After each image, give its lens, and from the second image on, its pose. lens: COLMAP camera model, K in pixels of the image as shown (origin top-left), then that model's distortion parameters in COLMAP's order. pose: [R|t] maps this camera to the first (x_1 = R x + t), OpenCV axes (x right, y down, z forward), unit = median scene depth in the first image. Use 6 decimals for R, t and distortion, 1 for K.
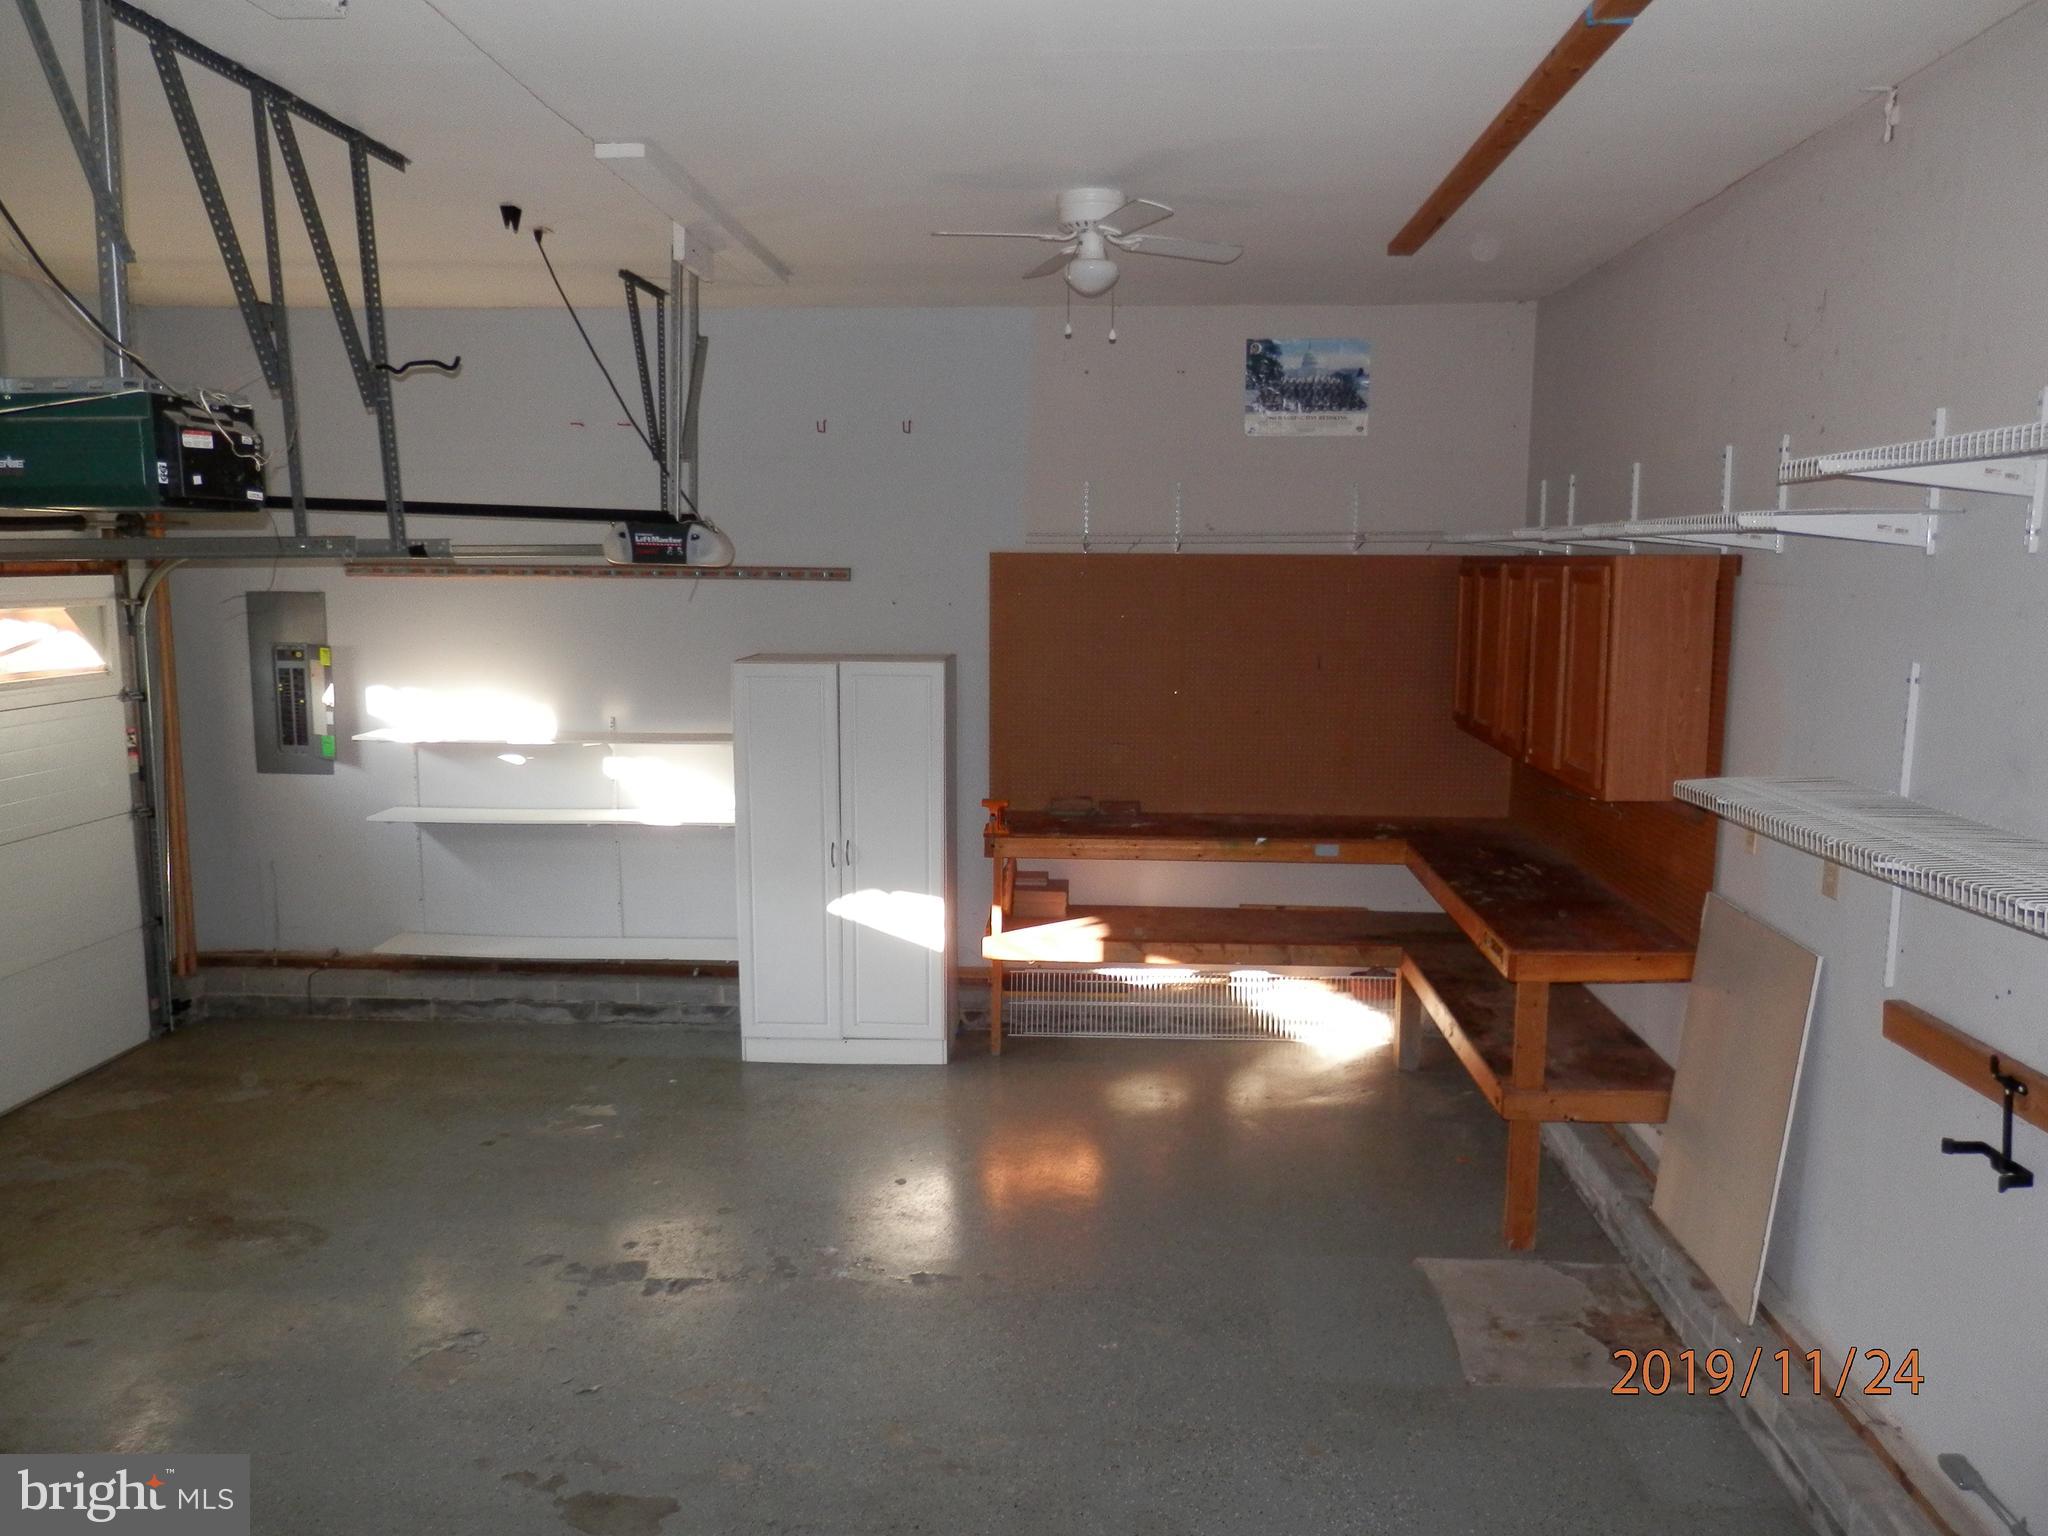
lens RADIAL K [[1525.4, 0, 1023.4], [0, 1525.4, 760.1], [0, 0, 1]] dist [-0.001665, 0.013748]
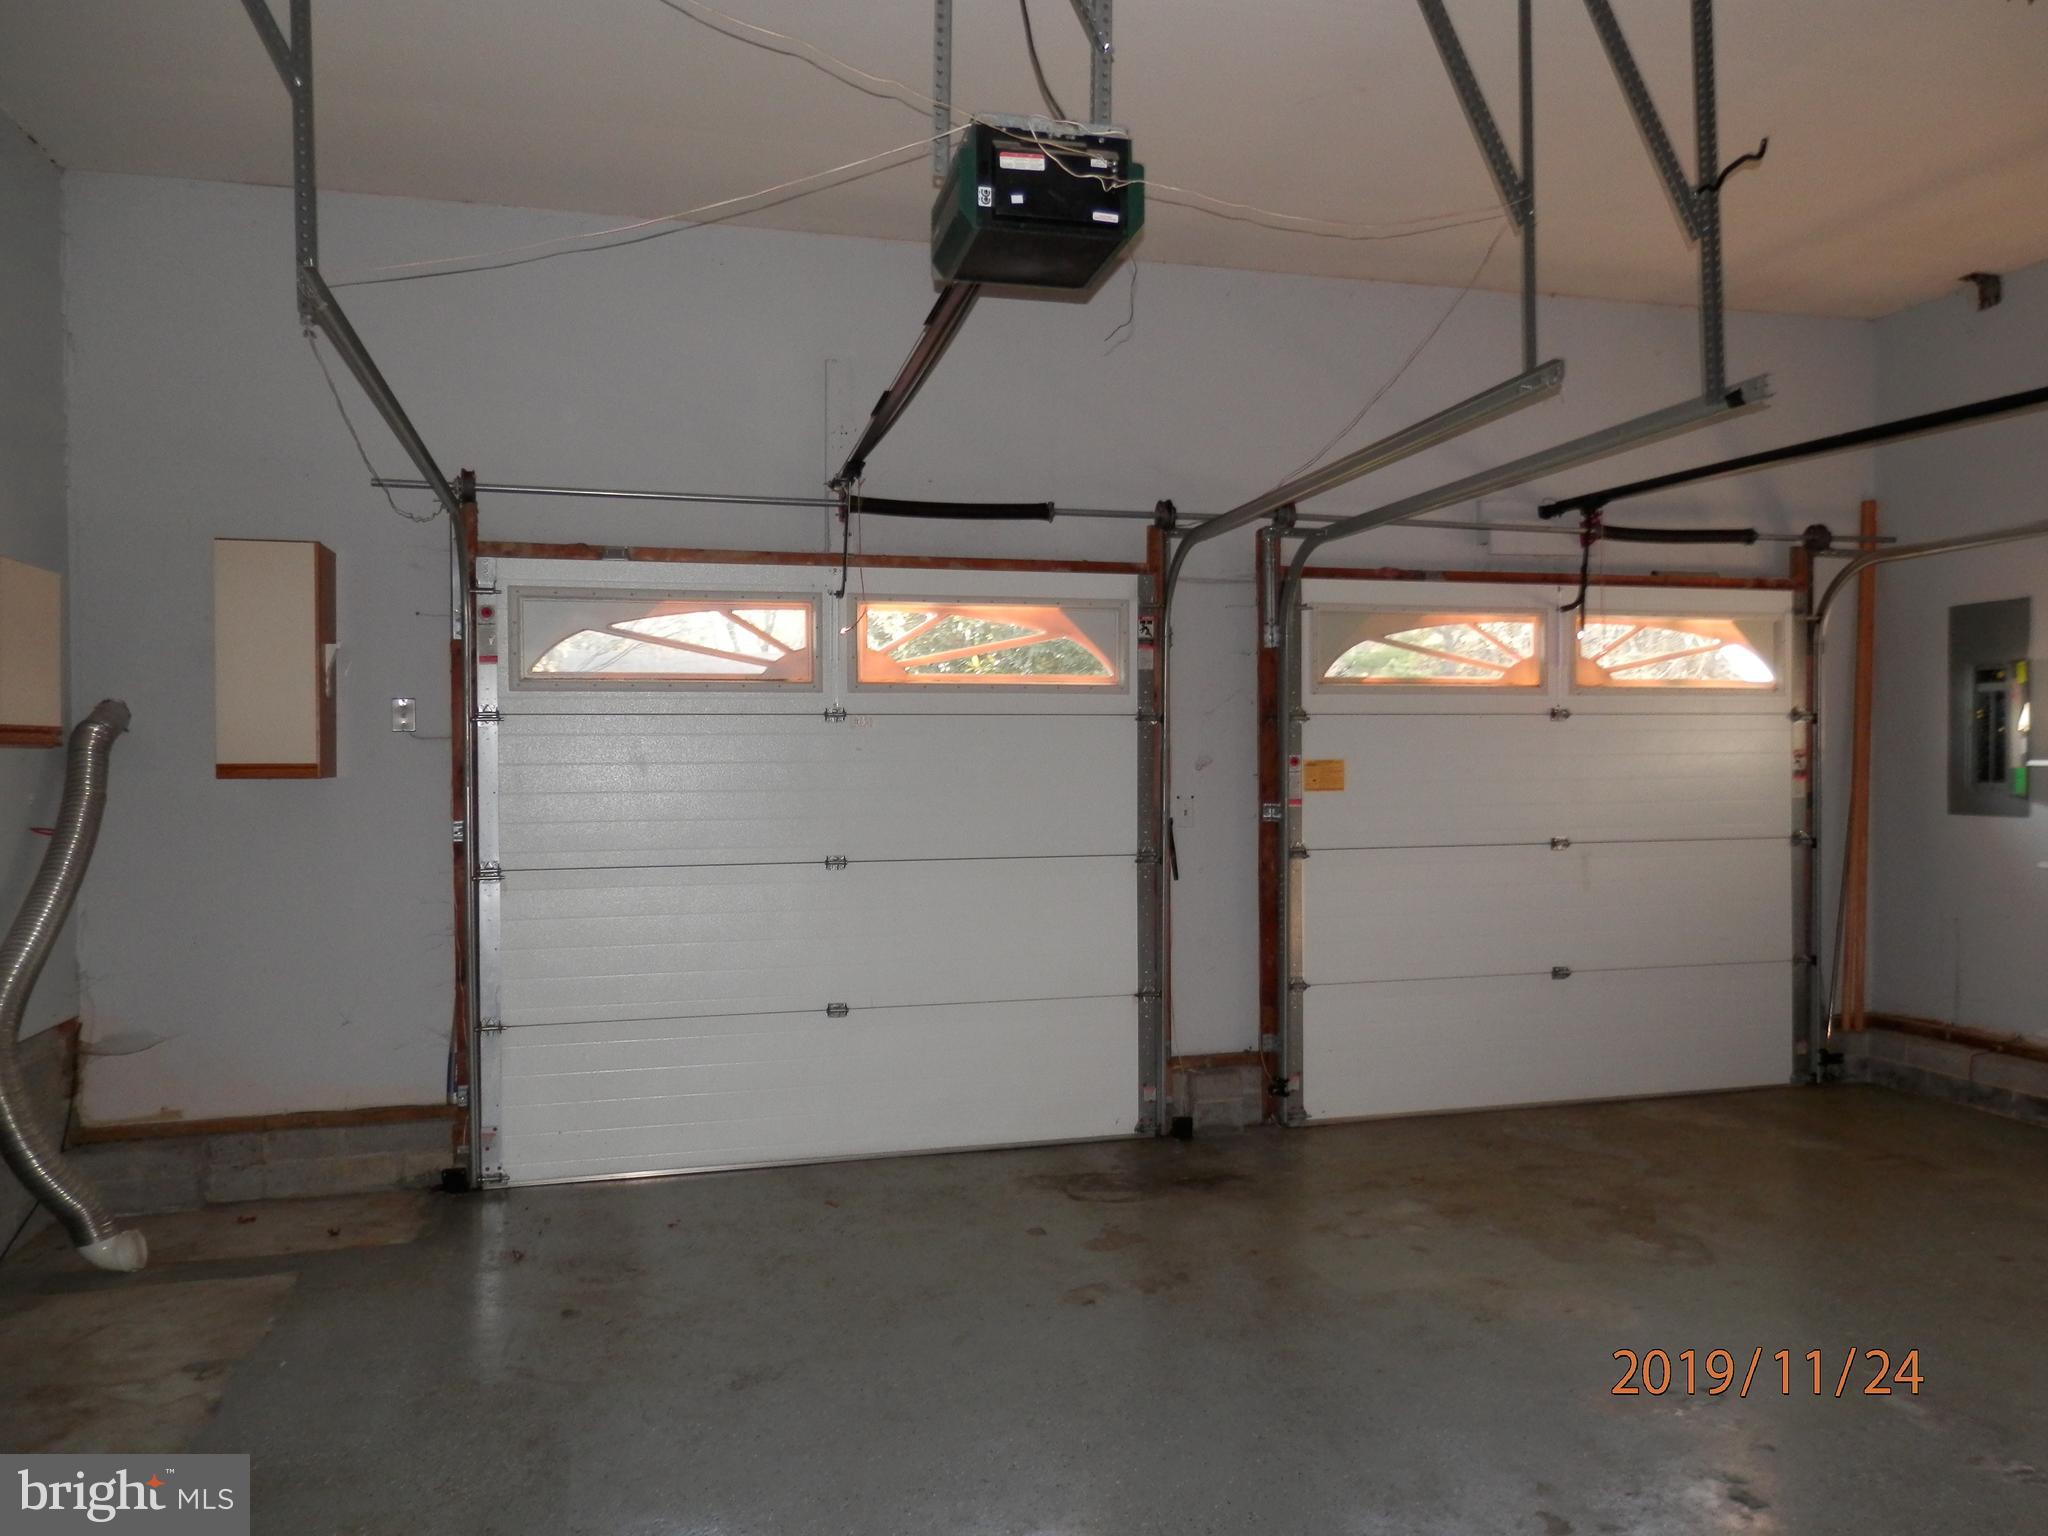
lens RADIAL K [[1525.4, 0, 1026.1], [0, 1525.4, 779.1], [0, 0, 1]] dist [-0.001665, 0.013748]
pose [[0.331196, 0.013348, -0.943468, 0.151675], [-0.119266, 0.992472, -0.027826, 0.079981], [0.935994, 0.121739, 0.330294, 0.233226]]
